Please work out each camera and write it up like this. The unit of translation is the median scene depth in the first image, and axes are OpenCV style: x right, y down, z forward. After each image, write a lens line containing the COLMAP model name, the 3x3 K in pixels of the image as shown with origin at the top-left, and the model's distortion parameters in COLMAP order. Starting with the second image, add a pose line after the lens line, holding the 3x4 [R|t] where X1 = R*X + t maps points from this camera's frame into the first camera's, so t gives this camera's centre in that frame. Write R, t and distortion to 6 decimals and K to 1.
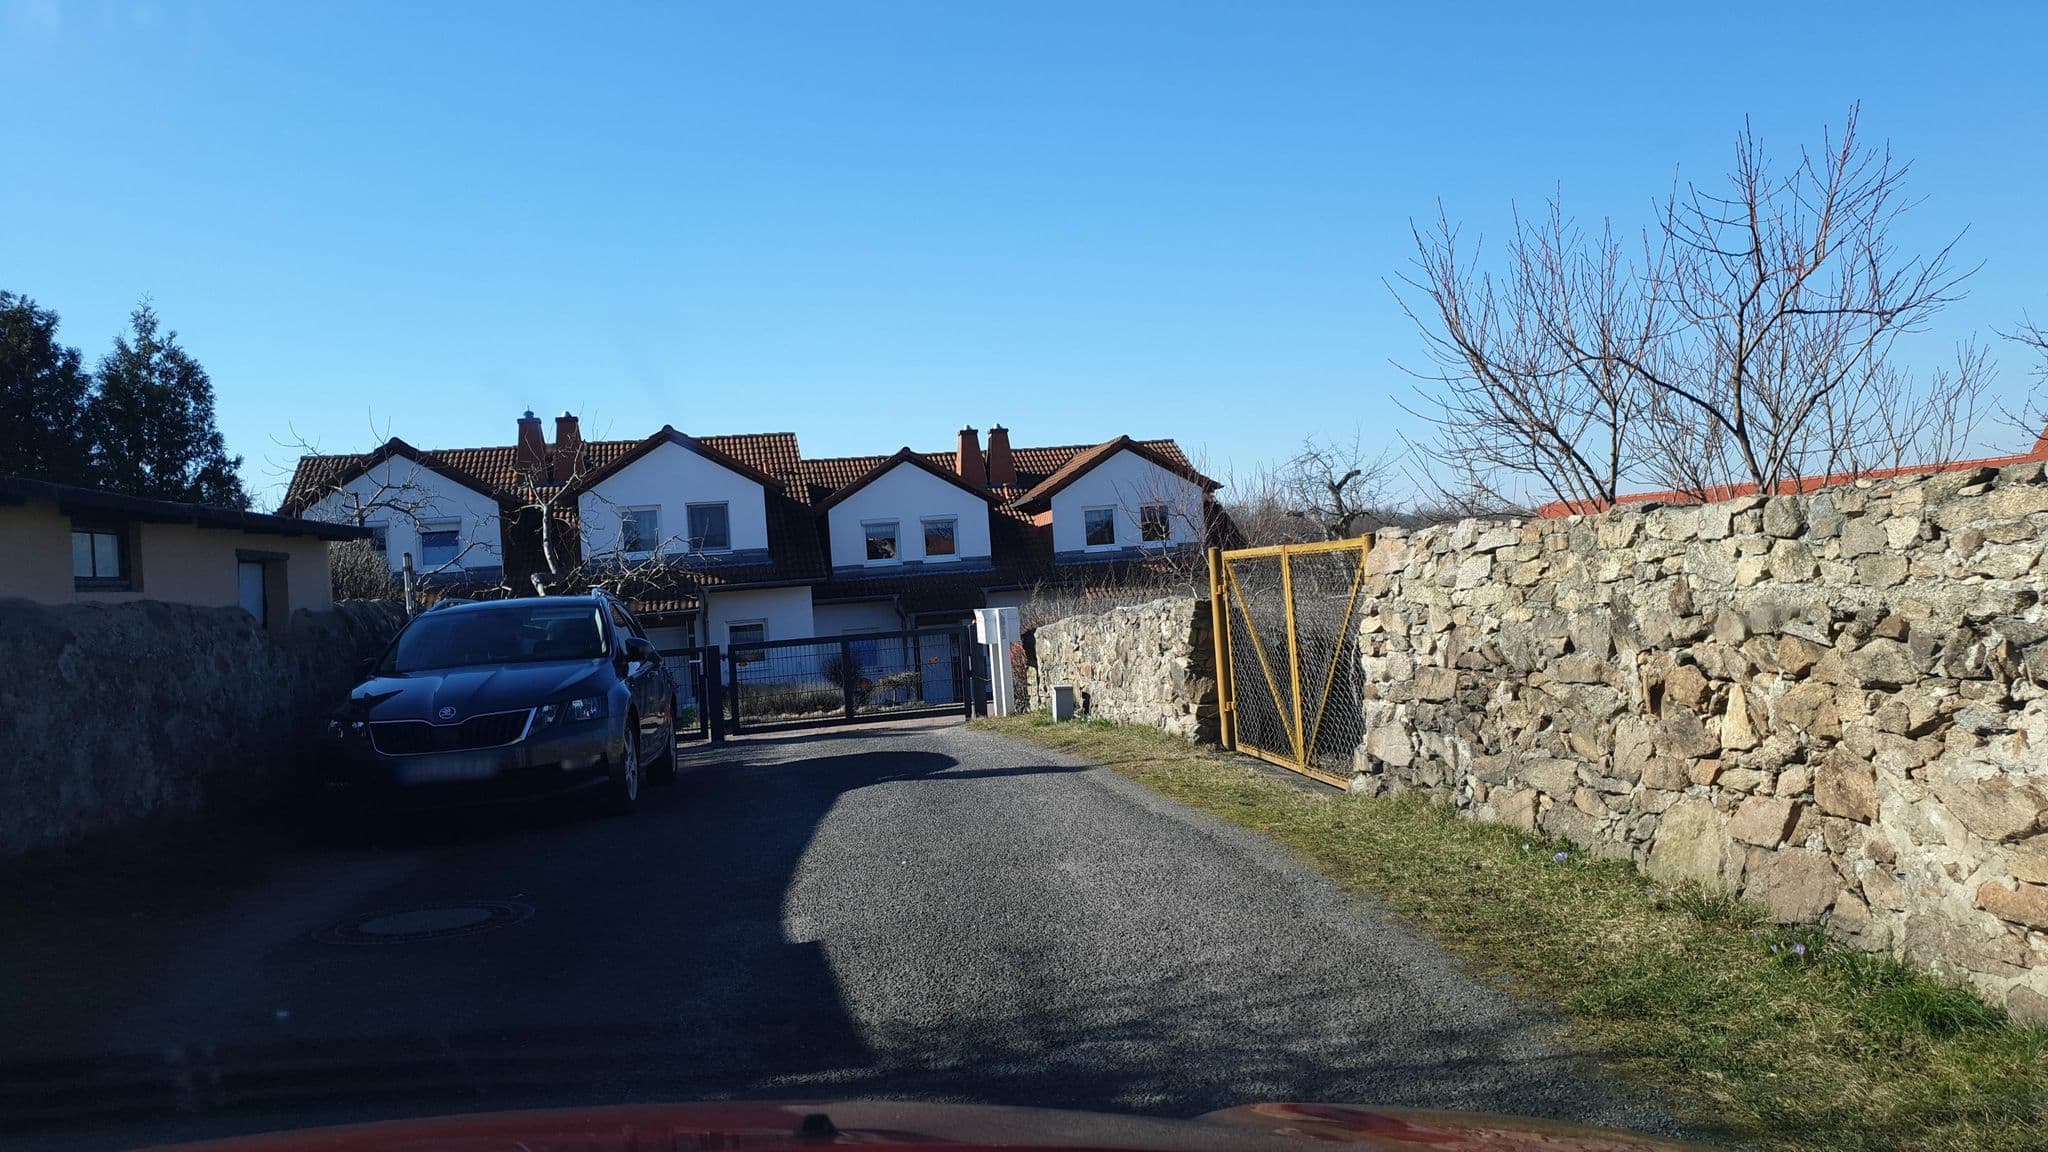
lens RADIAL K [[1413.2, 0, 1024.5], [0, 1413.2, 573.5], [0, 0, 1]] dist [0.307242, -0.000125]
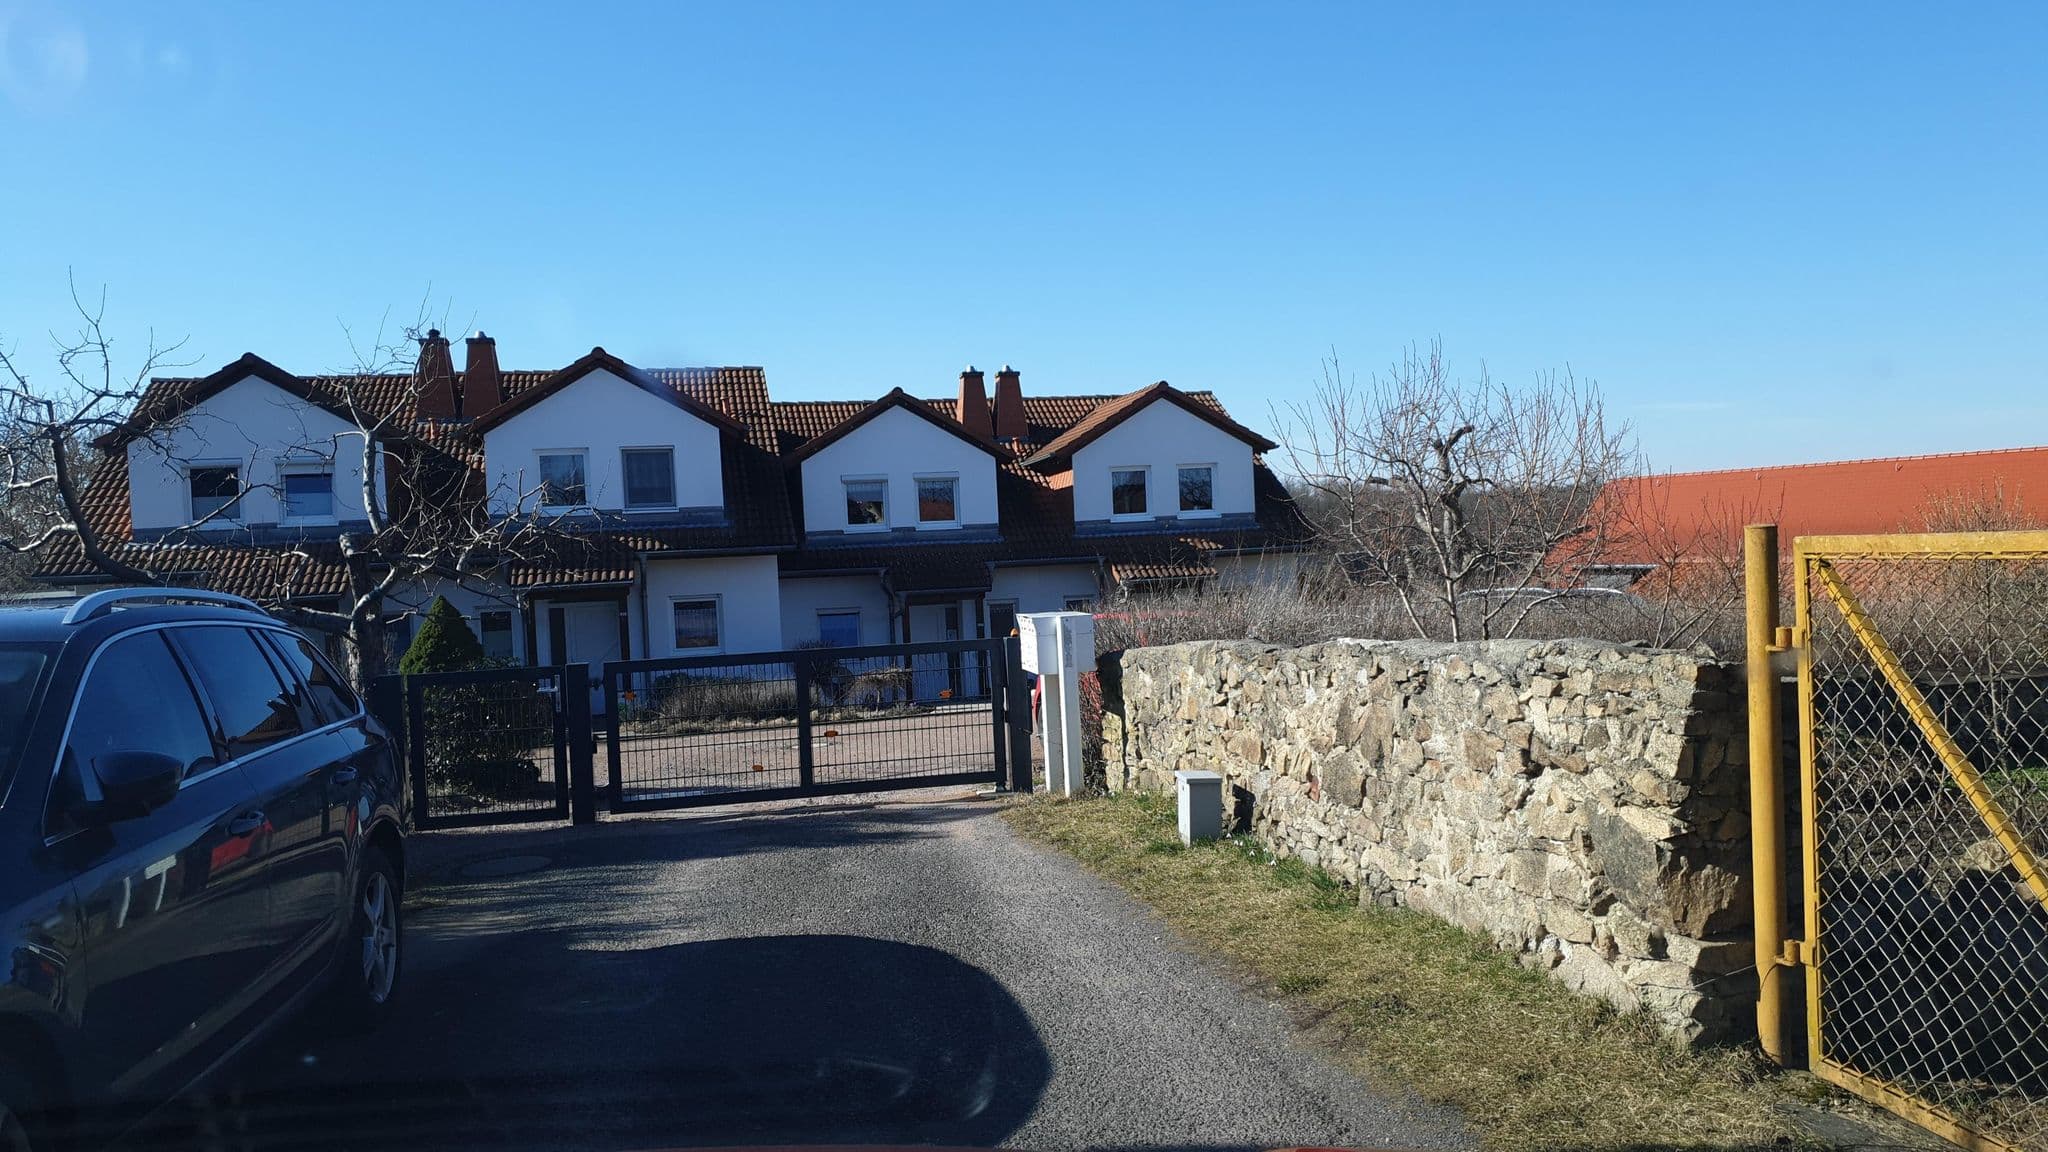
lens RADIAL K [[1413.2, 0, 1024.5], [0, 1413.2, 573.5], [0, 0, 1]] dist [0.307242, -0.000125]
pose [[0.999618, 0.024758, 0.012309, -0.018391], [-0.025036, 0.999424, 0.022922, -0.002705], [-0.011735, -0.023221, 0.999661, 0.179096]]
